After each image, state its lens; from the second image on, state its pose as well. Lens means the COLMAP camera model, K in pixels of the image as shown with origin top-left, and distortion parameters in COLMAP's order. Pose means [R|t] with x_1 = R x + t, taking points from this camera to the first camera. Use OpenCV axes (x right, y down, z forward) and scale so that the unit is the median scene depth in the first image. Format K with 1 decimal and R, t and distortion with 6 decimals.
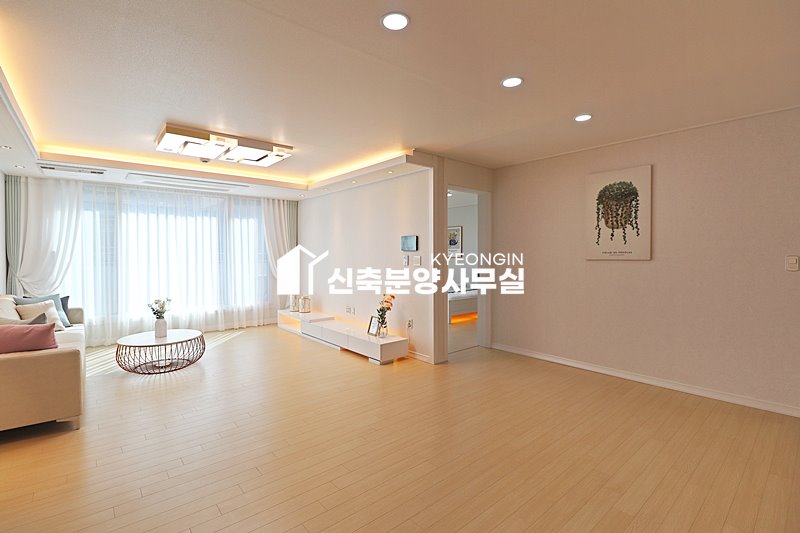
lens RADIAL K [[370.8, 0, 402.0], [0, 370.8, 263.5], [0, 0, 1]] dist [-0.004455, -0.008309]
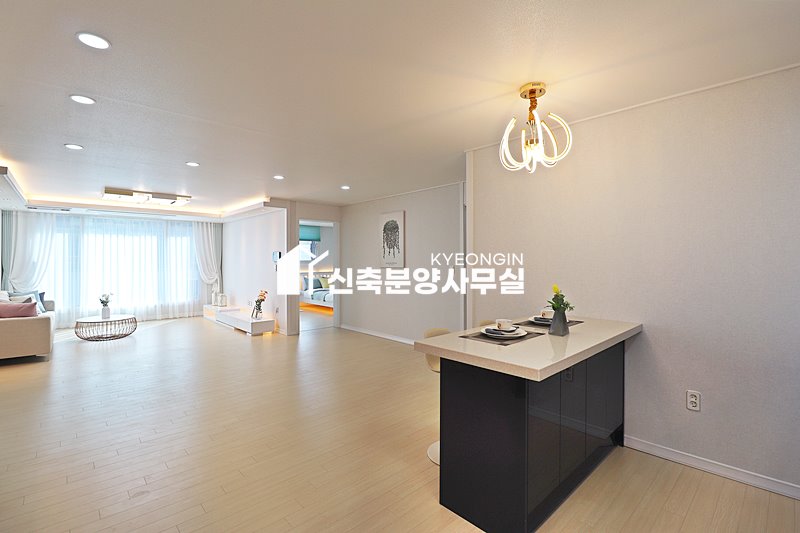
lens RADIAL K [[370.8, 0, 399.2], [0, 370.8, 263.1], [0, 0, 1]] dist [-0.004455, -0.008309]
pose [[0.999422, 0.000749, 0.033984, 0.462109], [-0.000038, 0.999781, -0.020915, 0.003180], [-0.033992, 0.020902, 0.999204, -0.517328]]
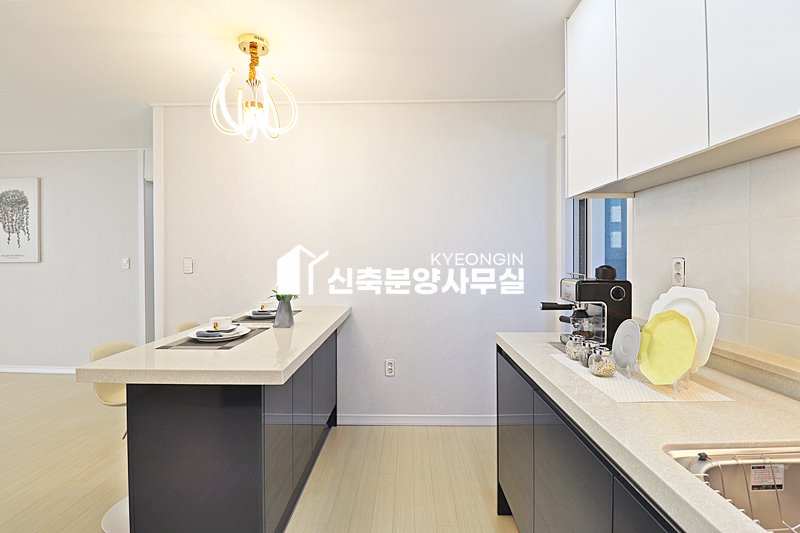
lens RADIAL K [[370.8, 0, 399.3], [0, 370.8, 260.6], [0, 0, 1]] dist [-0.004455, -0.008309]
pose [[0.672641, -0.008970, 0.739915, 0.454506], [0.024005, 0.999665, -0.009704, 0.017265], [-0.739580, 0.024289, 0.672631, -0.428198]]
